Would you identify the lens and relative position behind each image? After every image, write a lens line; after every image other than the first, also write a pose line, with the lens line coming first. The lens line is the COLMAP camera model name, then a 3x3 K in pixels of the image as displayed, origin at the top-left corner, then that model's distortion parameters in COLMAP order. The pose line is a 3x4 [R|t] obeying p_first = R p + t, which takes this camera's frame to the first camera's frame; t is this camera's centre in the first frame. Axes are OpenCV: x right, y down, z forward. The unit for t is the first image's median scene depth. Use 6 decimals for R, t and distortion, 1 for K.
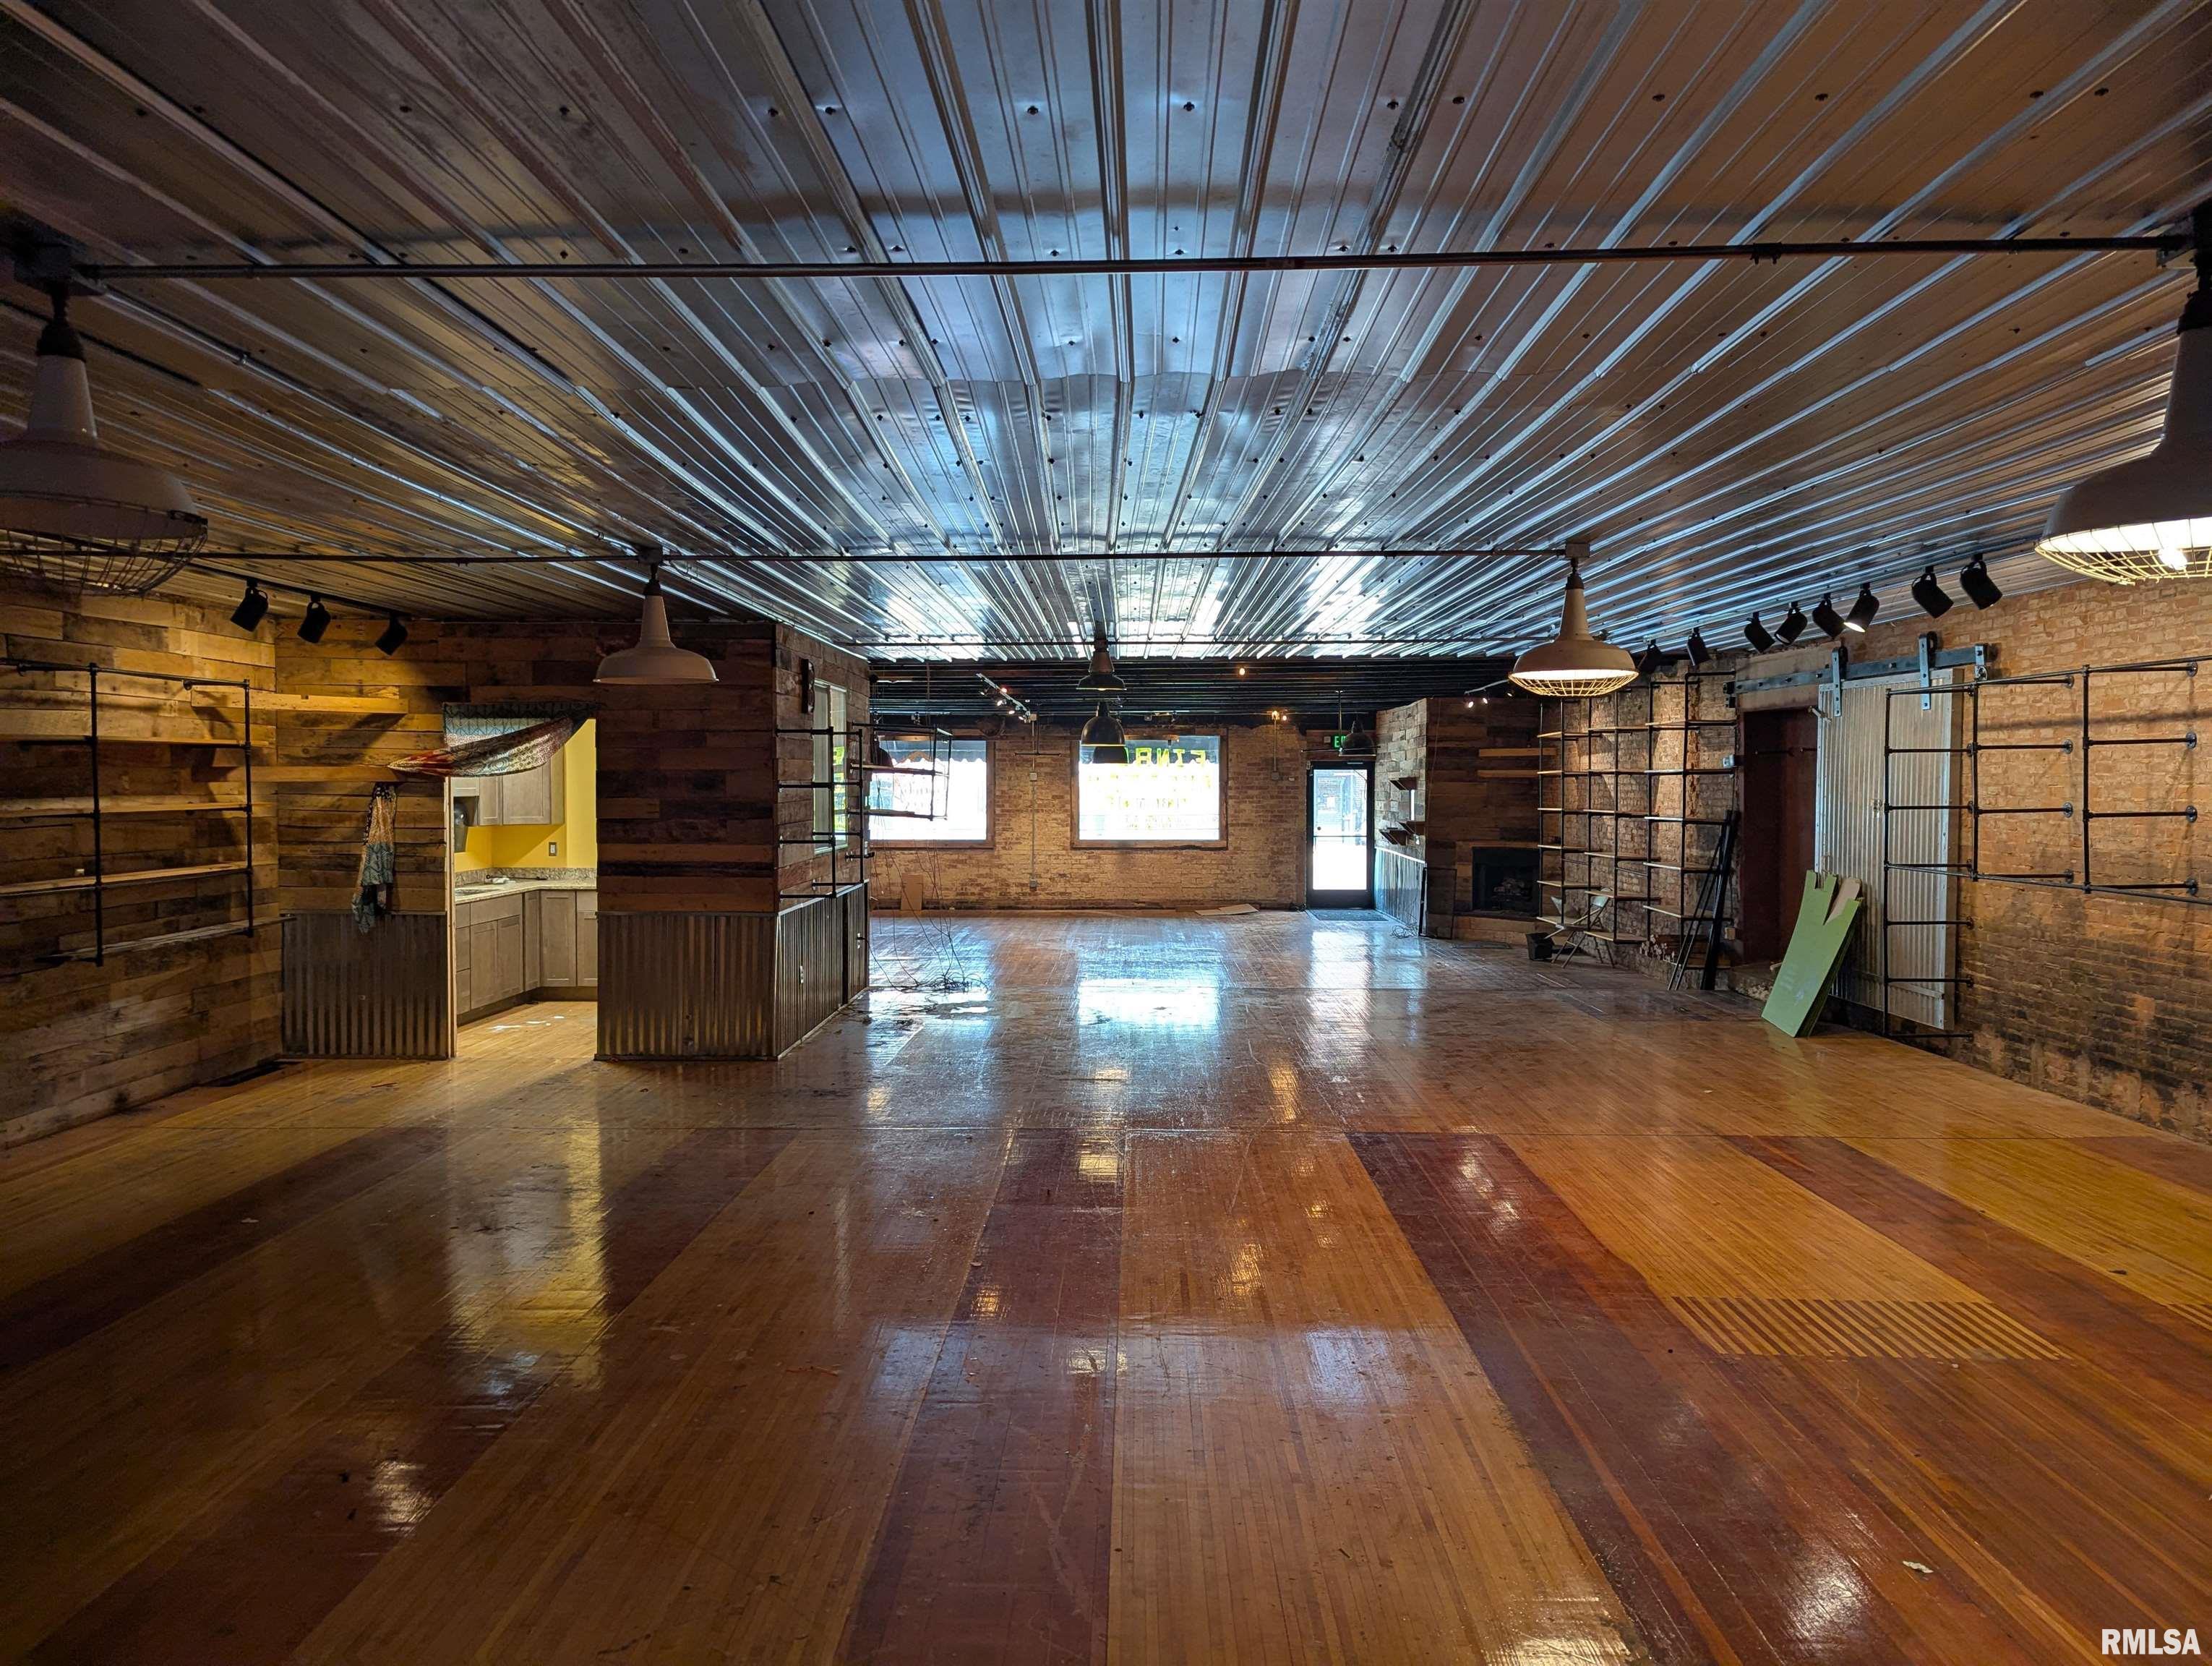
lens RADIAL K [[1548.7, 0, 1083.5], [0, 1548.7, 826.5], [0, 0, 1]] dist [0.090200, -0.101938]
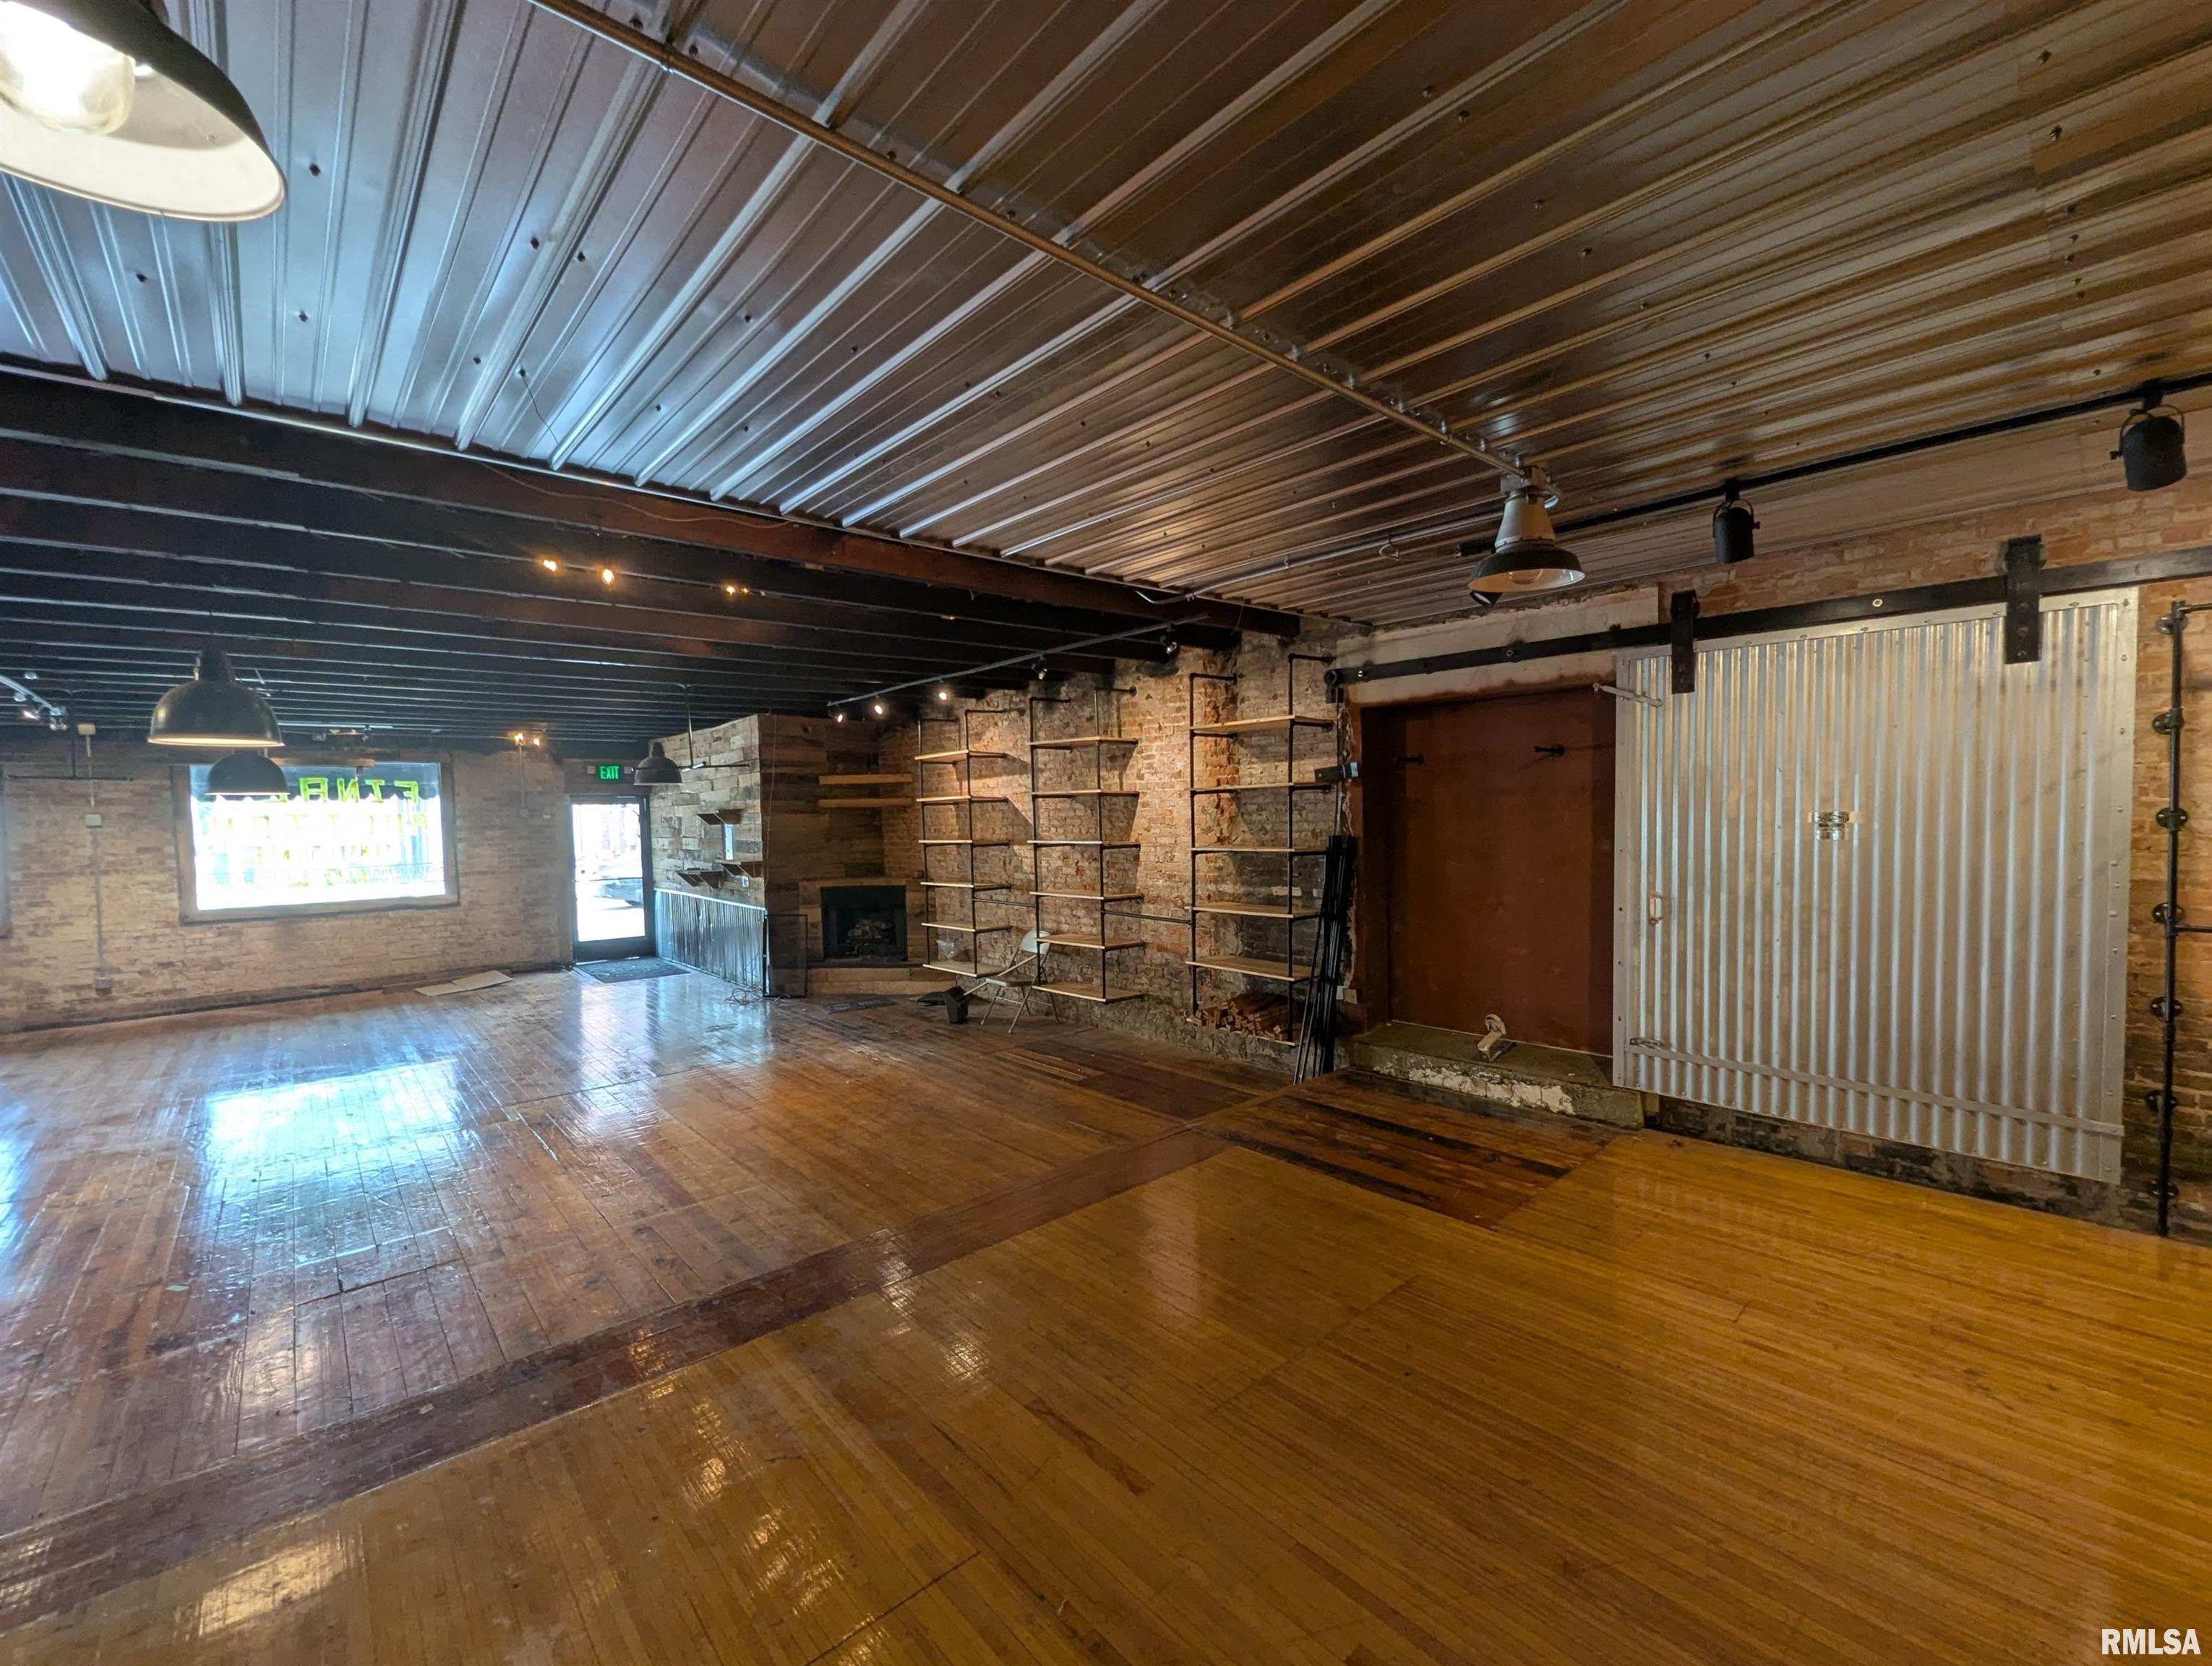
lens RADIAL K [[920.5, 0, 1111.8], [0, 920.5, 846.2], [0, 0, 1]] dist [0.001106, -0.001261]
pose [[0.723840, -0.043190, 0.688615, 0.012114], [0.041948, 0.998947, 0.018561, -0.011655], [-0.688692, 0.015451, 0.724890, 0.472824]]
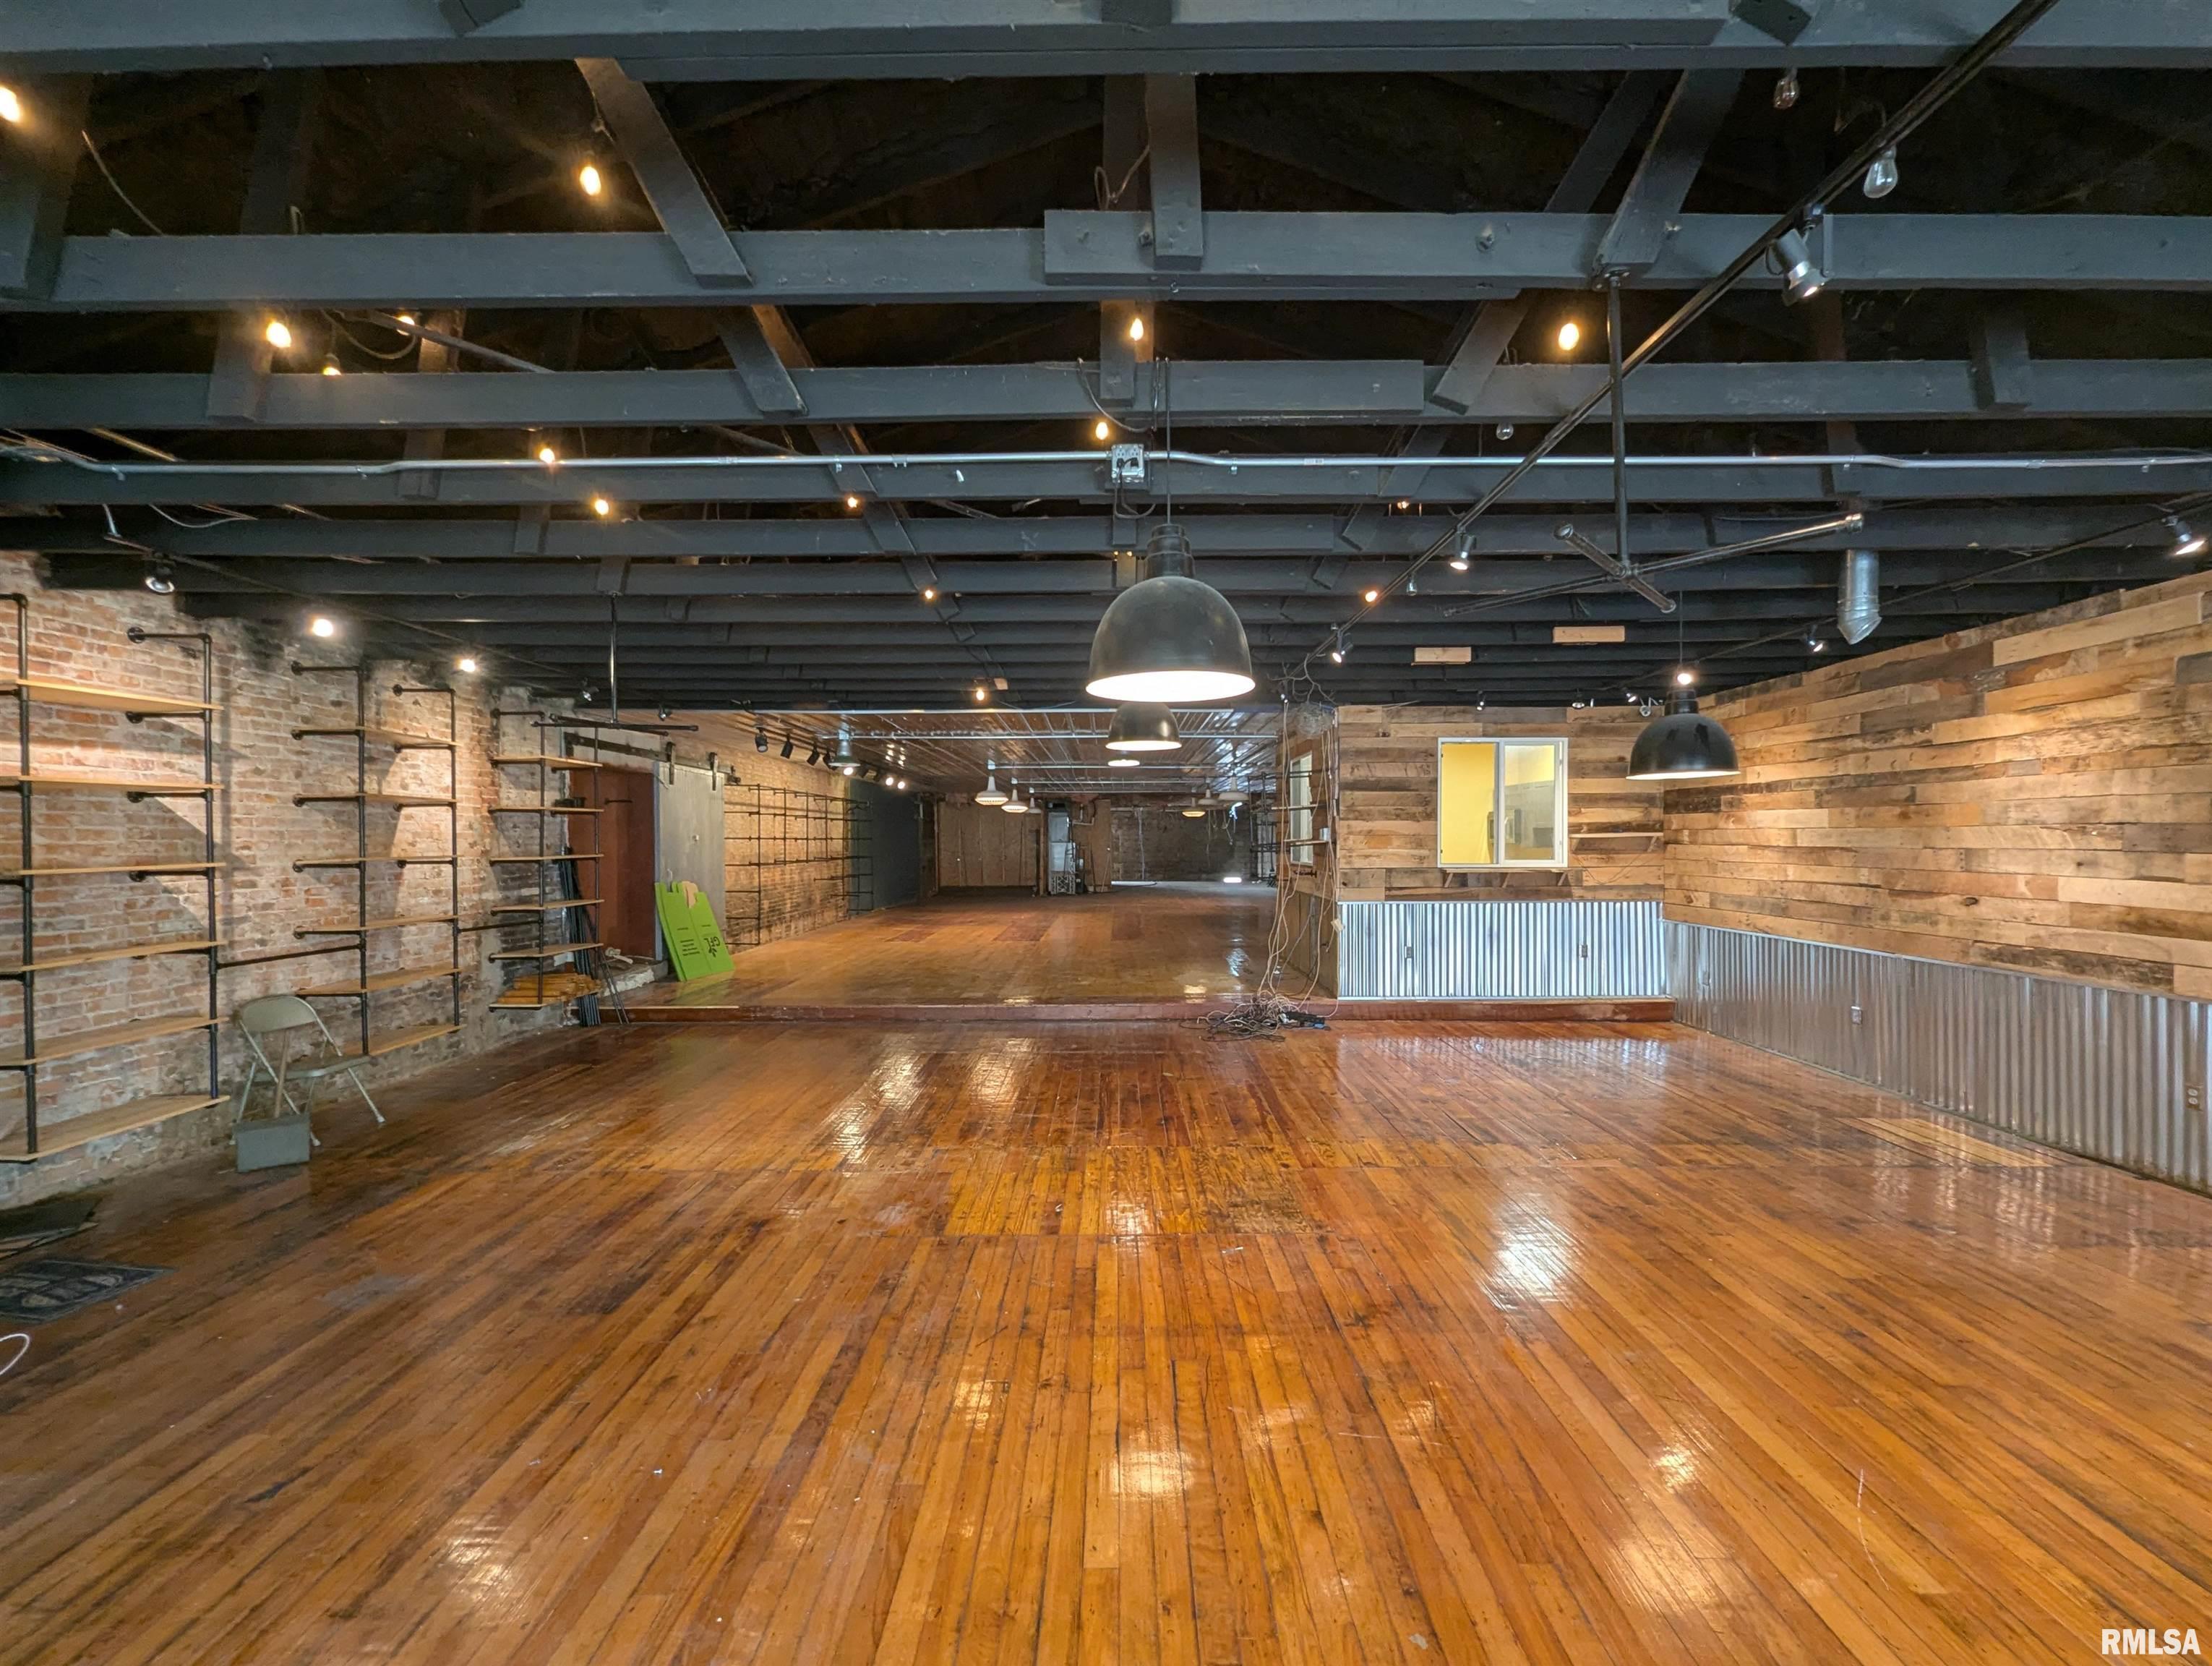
lens RADIAL K [[920.5, 0, 1111.8], [0, 920.5, 846.2], [0, 0, 1]] dist [0.001106, -0.001261]
pose [[-0.999619, 0.008243, -0.026337, 0.027556], [0.007263, 0.999285, 0.037116, -0.020567], [0.026624, 0.036911, -0.998964, 1.052776]]
